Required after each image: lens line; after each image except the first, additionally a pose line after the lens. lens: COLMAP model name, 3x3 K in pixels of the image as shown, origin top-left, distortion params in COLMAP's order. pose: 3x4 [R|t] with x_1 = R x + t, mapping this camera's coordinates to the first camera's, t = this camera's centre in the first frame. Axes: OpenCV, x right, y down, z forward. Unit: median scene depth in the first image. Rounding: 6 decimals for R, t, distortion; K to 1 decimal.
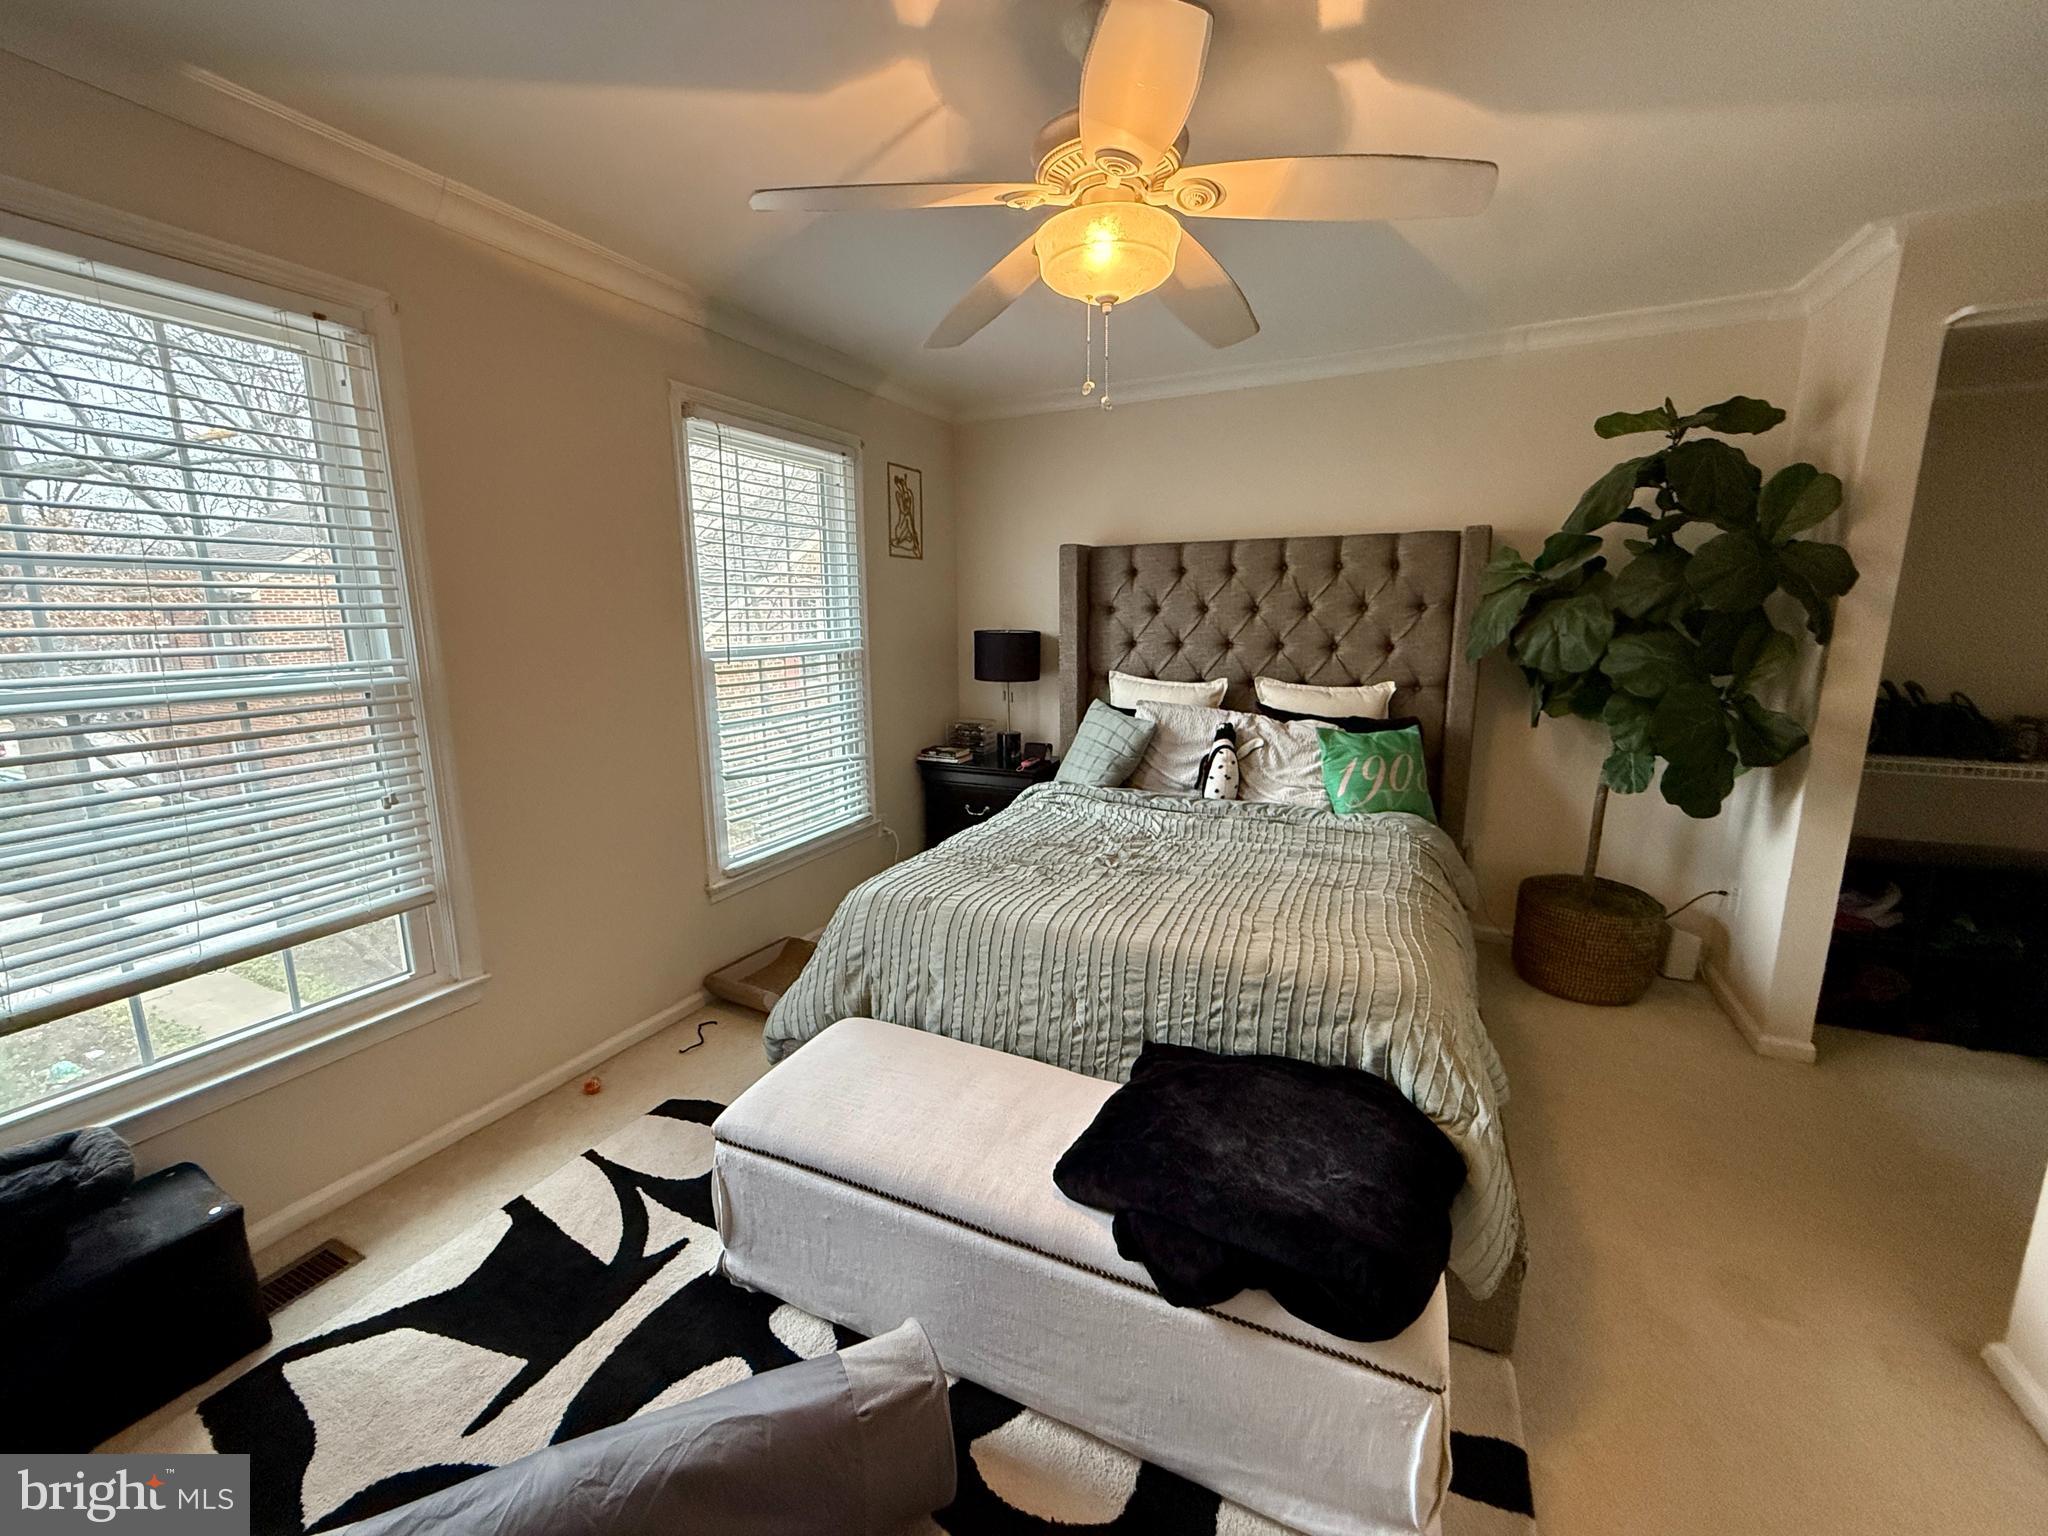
lens RADIAL K [[821.0, 0, 1016.3], [0, 821.0, 767.1], [0, 0, 1]] dist [0.000700, 0.000227]
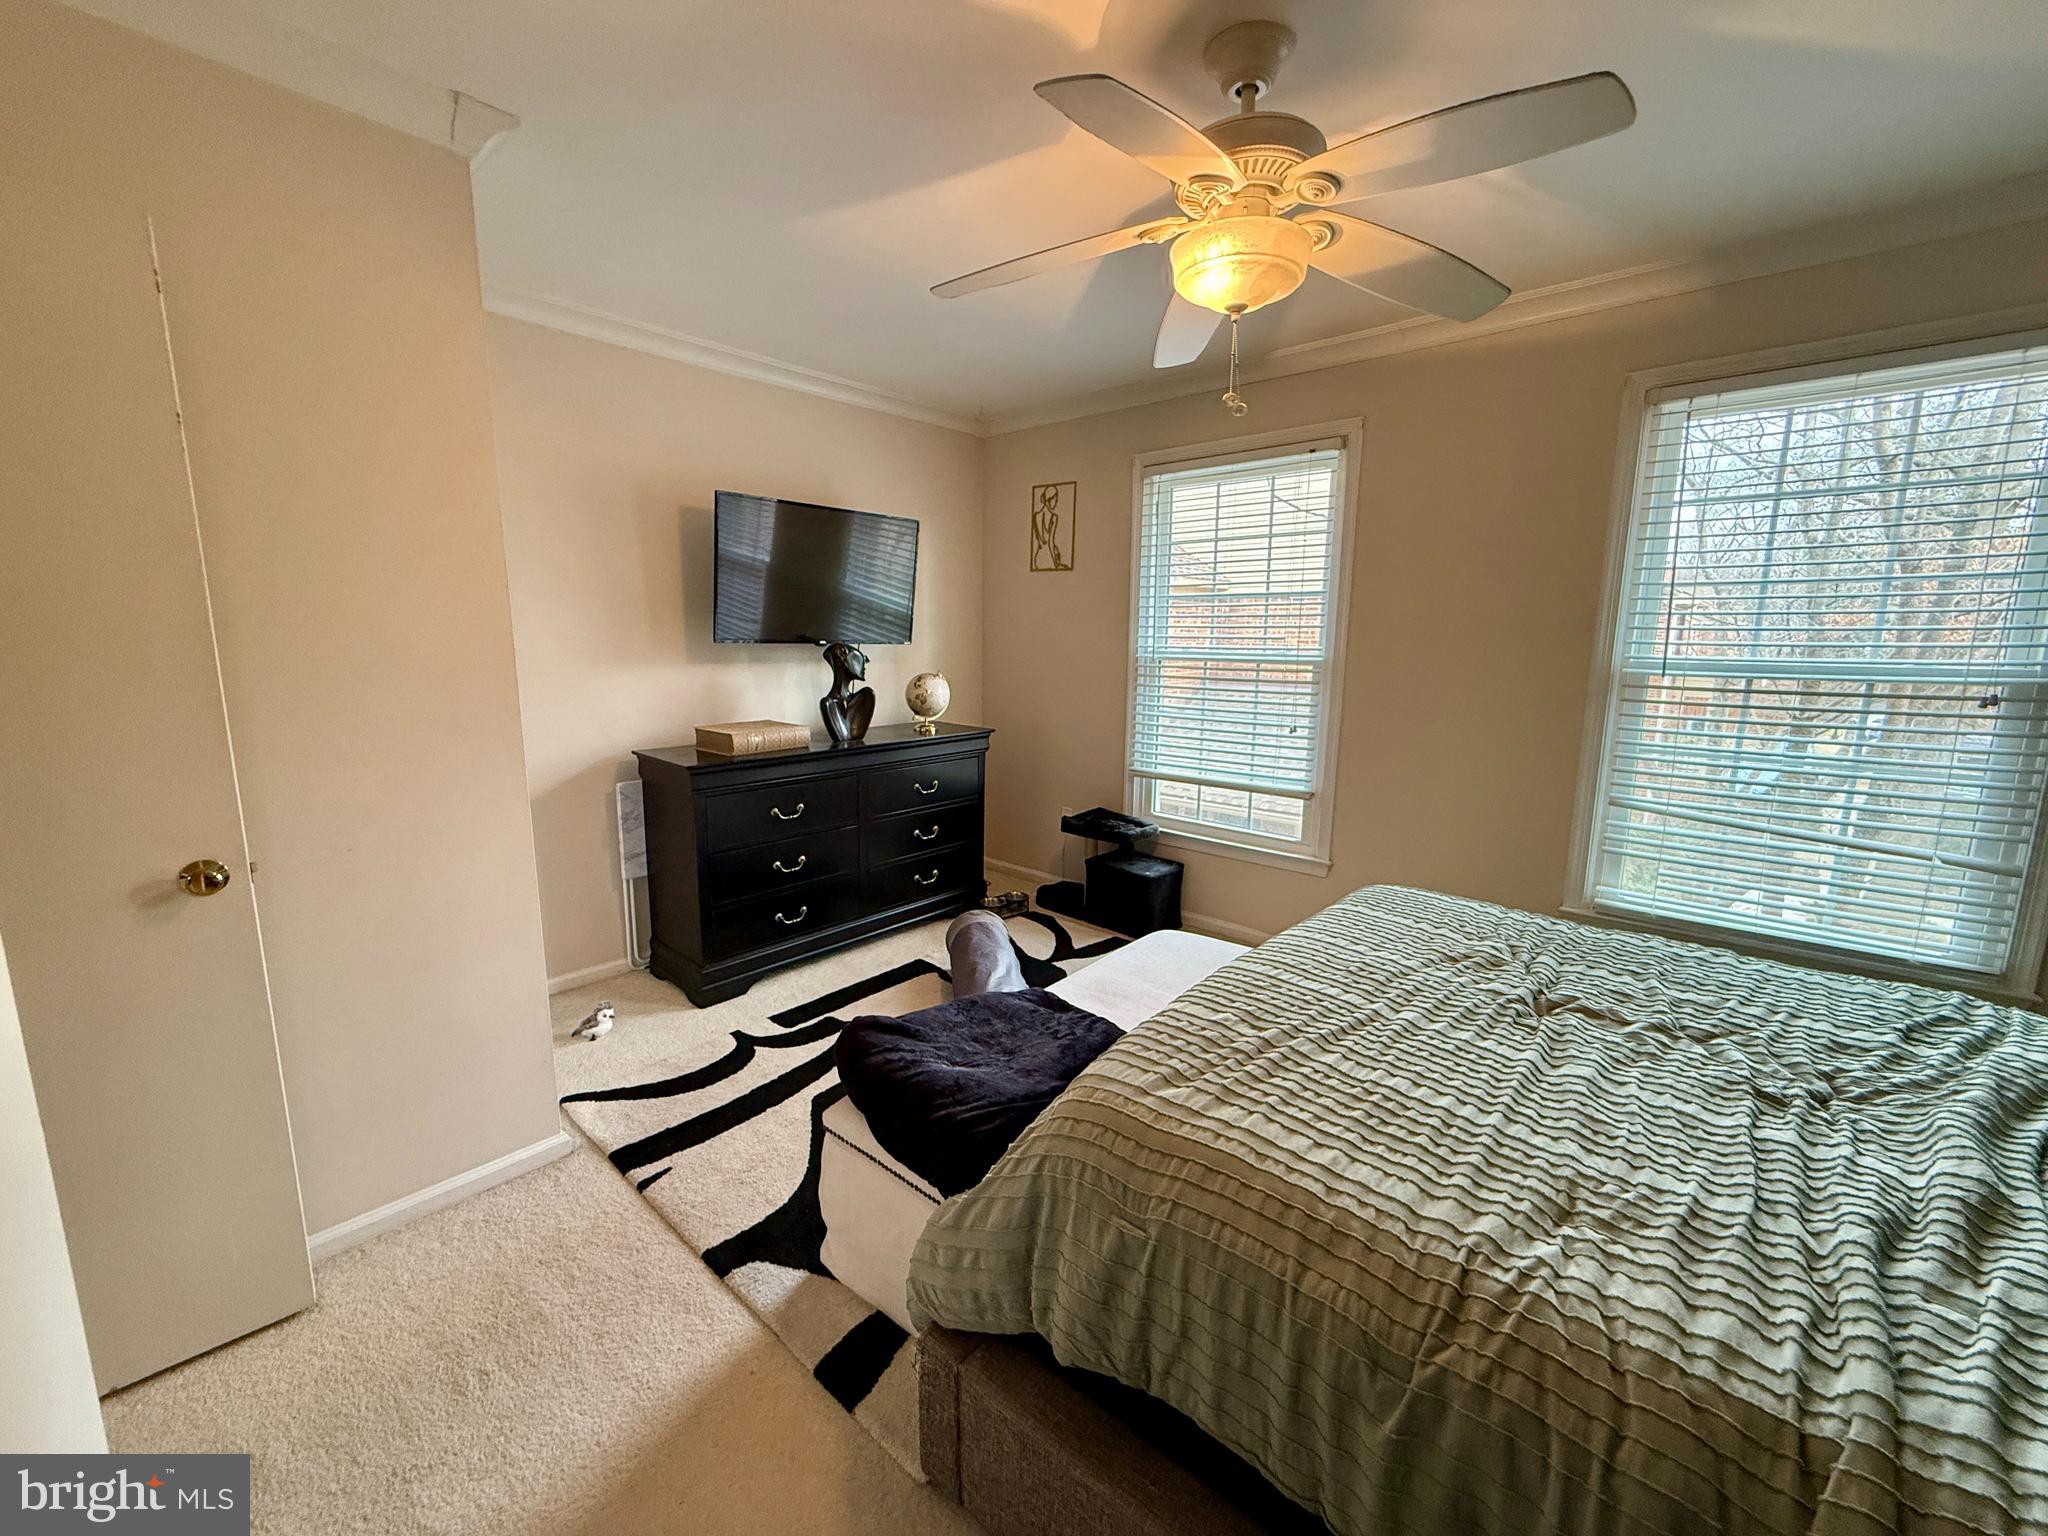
lens RADIAL K [[821.0, 0, 1016.3], [0, 821.0, 767.1], [0, 0, 1]] dist [0.000700, 0.000227]
pose [[-0.289581, 0.162624, -0.943237, 0.958706], [-0.183491, 0.957751, 0.221460, -0.144968], [0.939401, 0.237206, -0.247507, 0.856696]]
